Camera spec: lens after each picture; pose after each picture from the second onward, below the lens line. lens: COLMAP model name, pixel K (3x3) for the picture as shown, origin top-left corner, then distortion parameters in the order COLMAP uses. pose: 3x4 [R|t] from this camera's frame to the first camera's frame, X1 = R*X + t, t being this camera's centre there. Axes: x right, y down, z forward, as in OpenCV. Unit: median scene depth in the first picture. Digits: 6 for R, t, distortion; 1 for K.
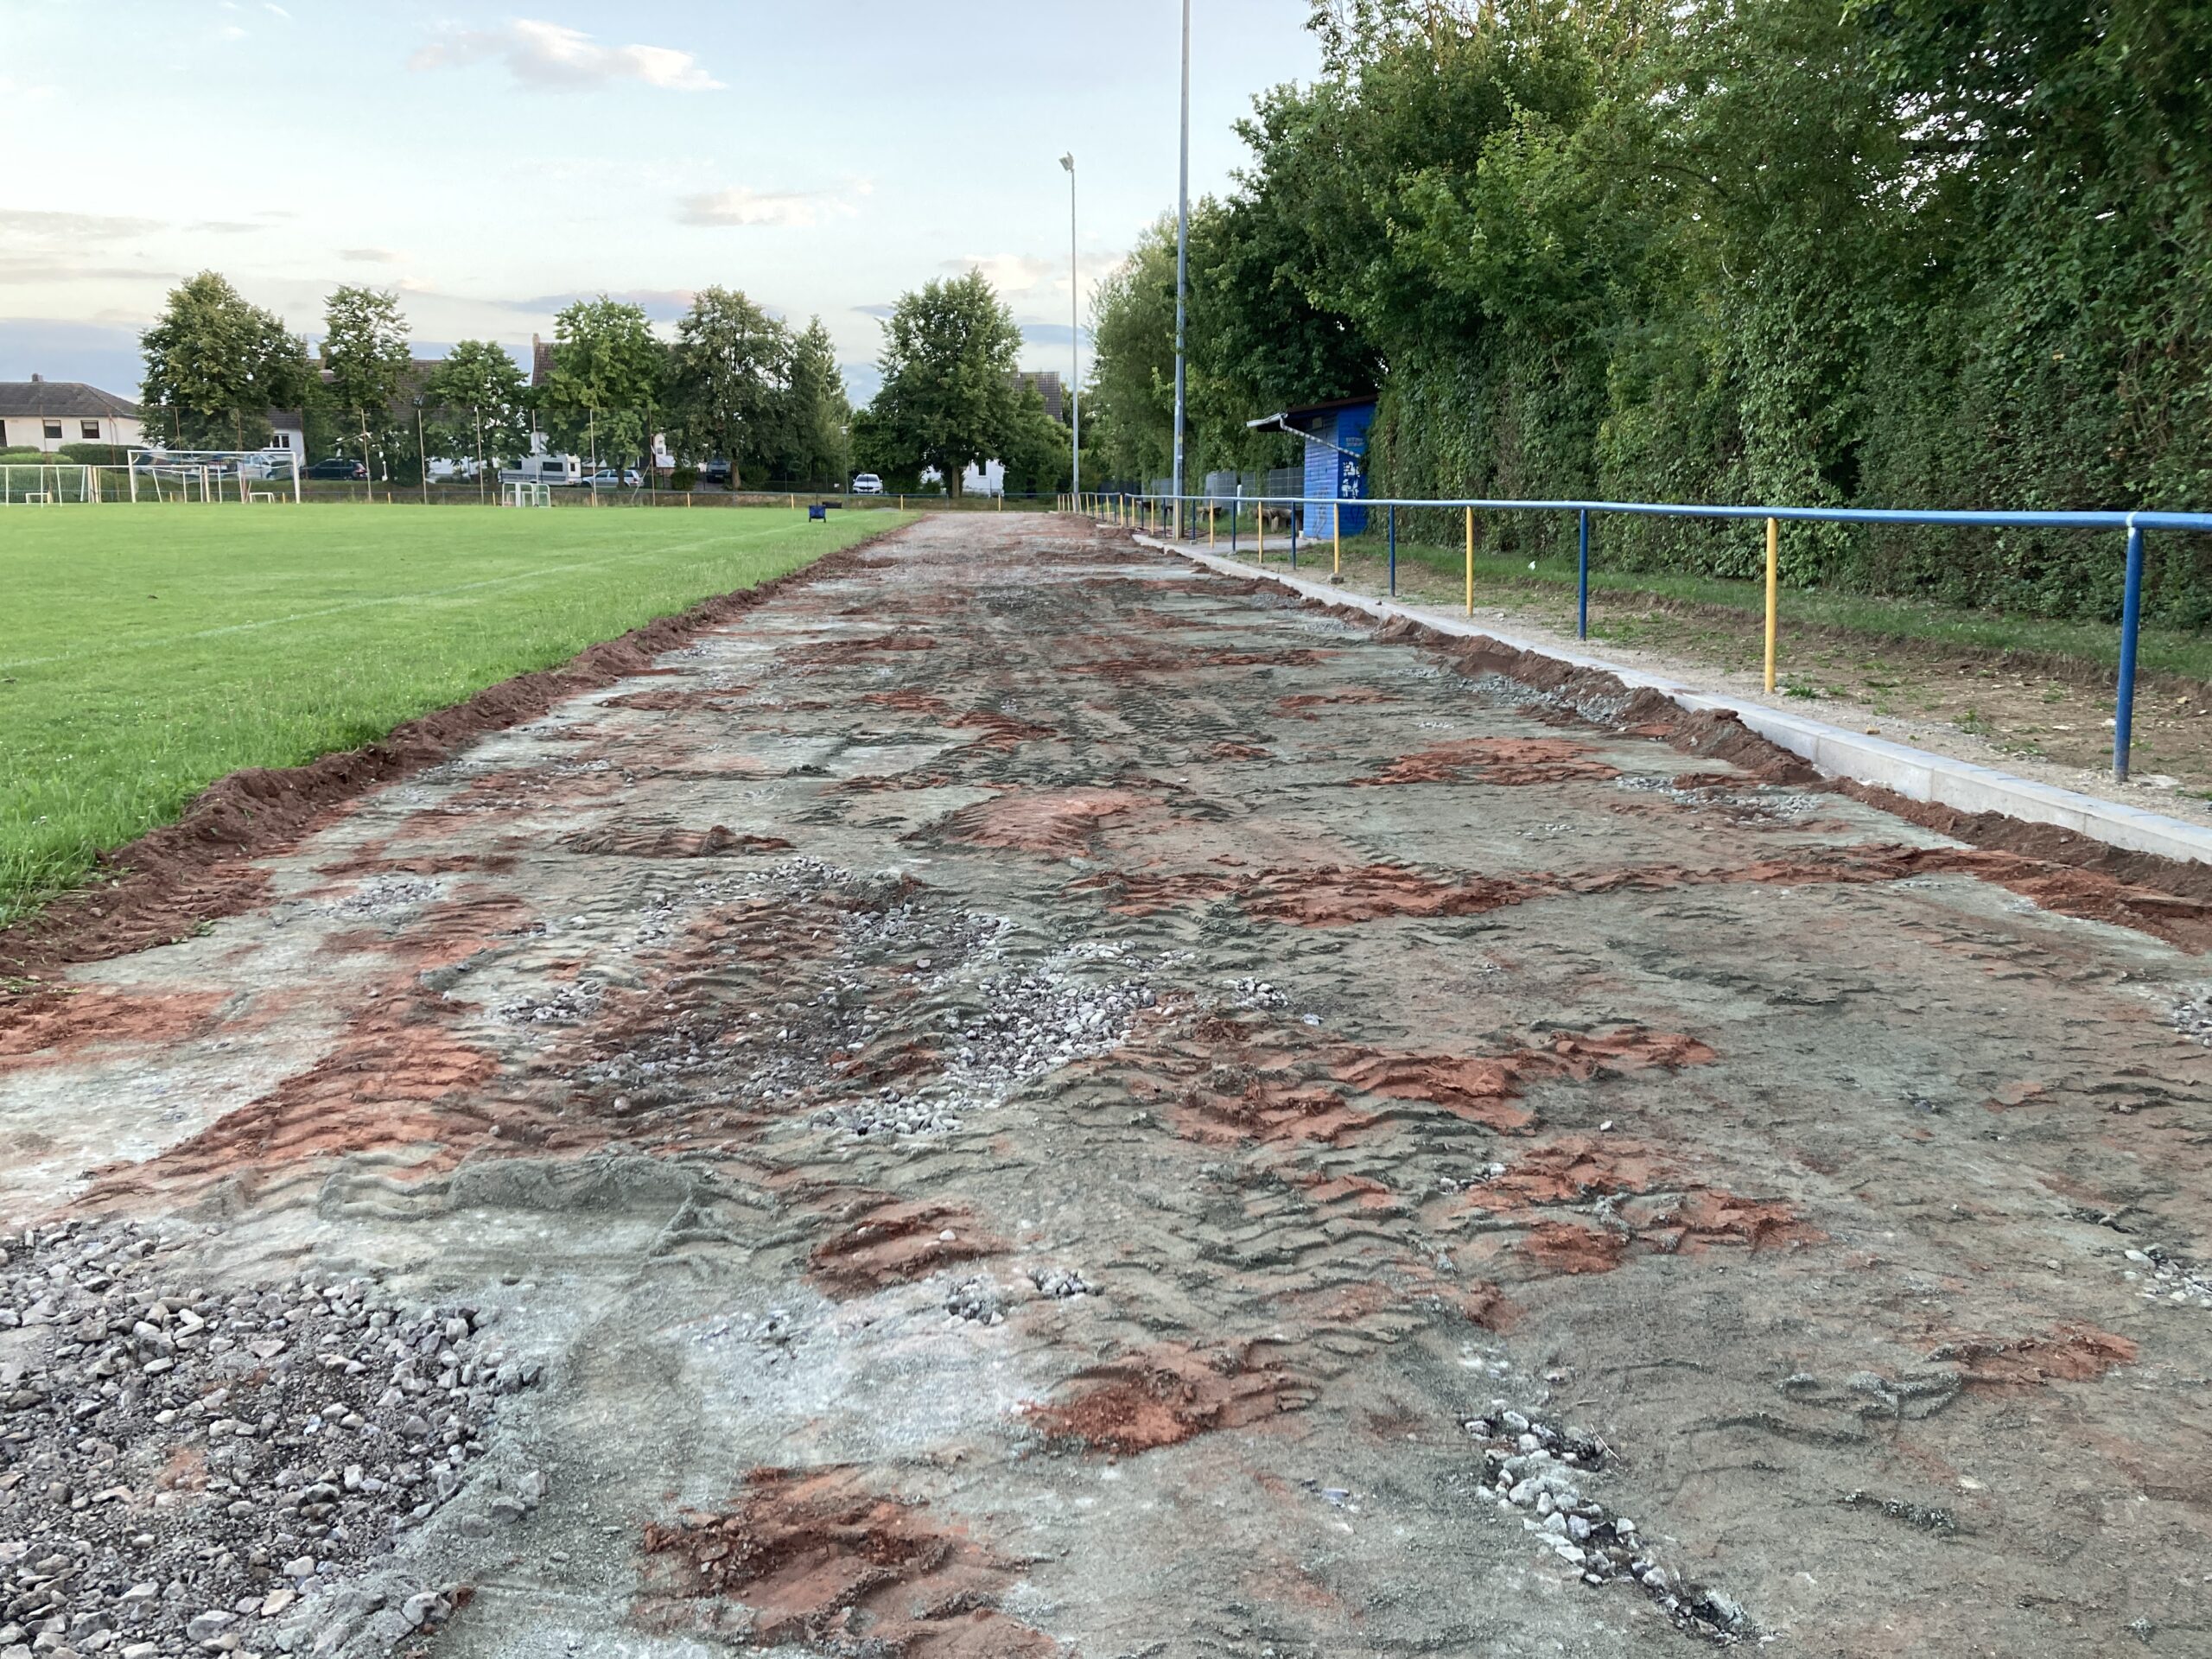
lens RADIAL K [[1809.1, 0, 1144.6], [0, 1809.1, 865.8], [0, 0, 1]] dist [0.016516, 0.016486]
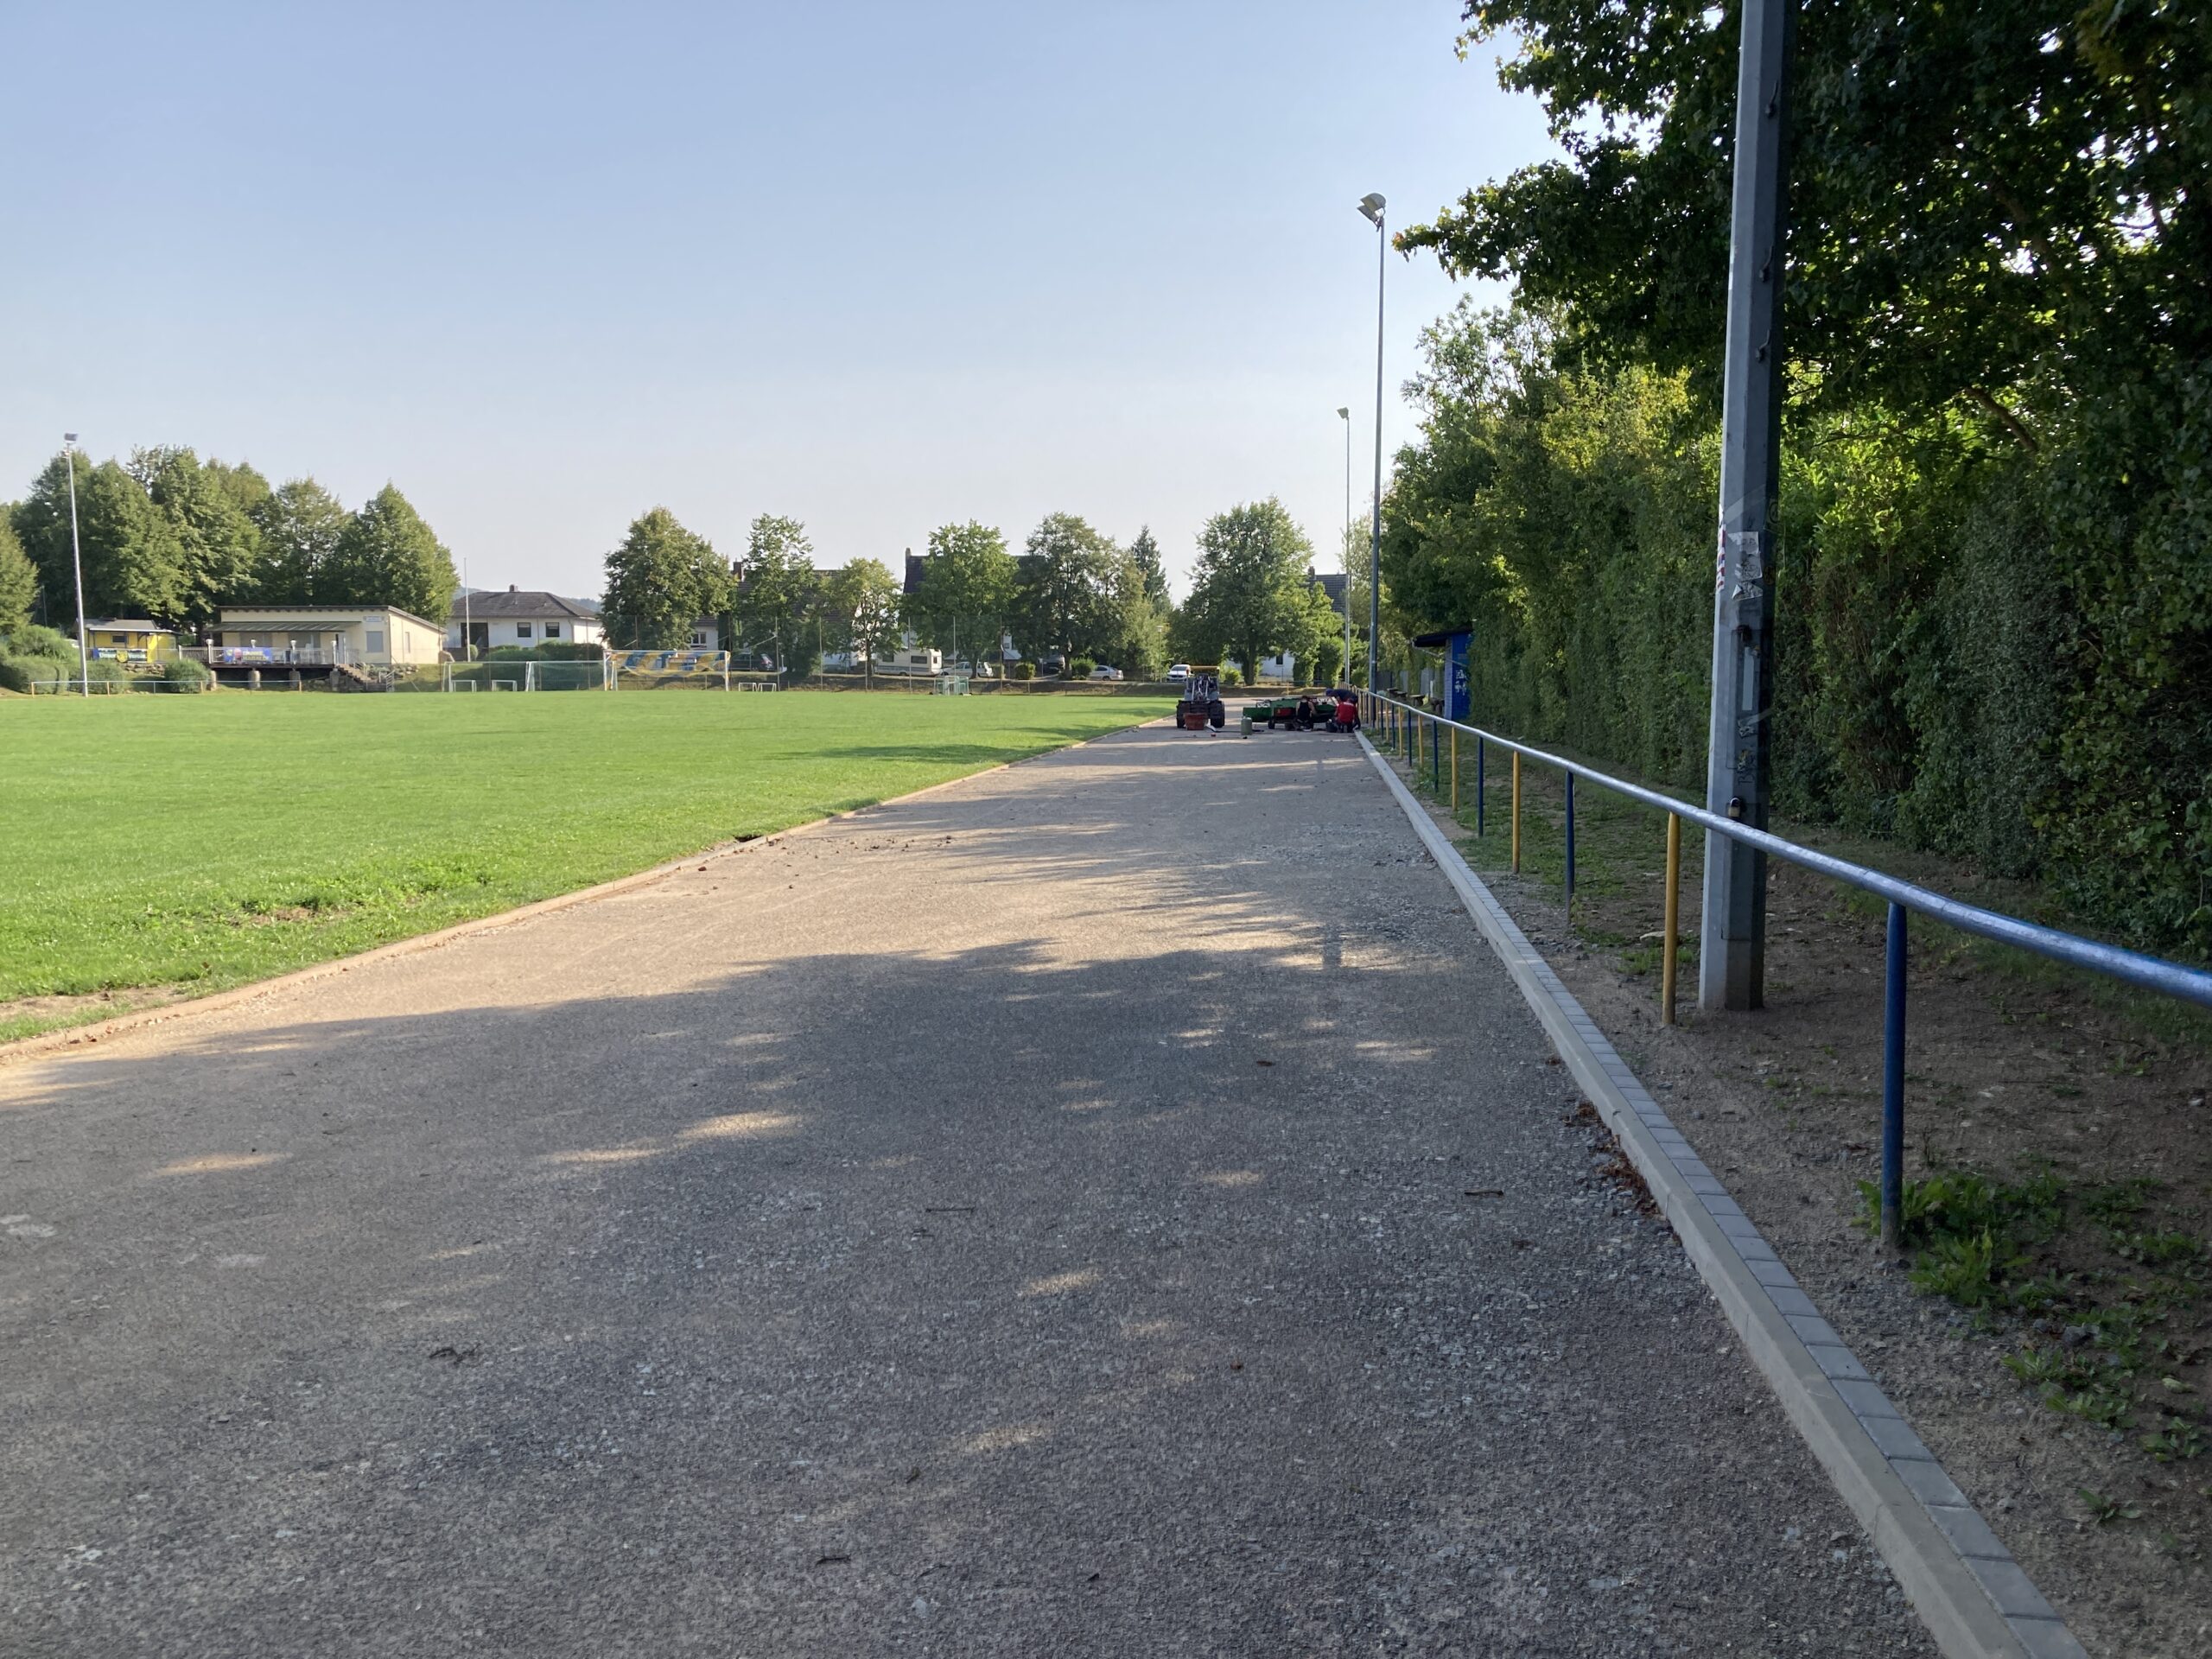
lens RADIAL K [[1809.1, 0, 1098.2], [0, 1809.1, 846.3], [0, 0, 1]] dist [0.016516, 0.016486]
pose [[0.979097, 0.017342, -0.202653, 0.031797], [-0.039273, 0.993728, -0.104703, 0.022165], [0.199566, 0.110473, 0.973637, -0.121574]]
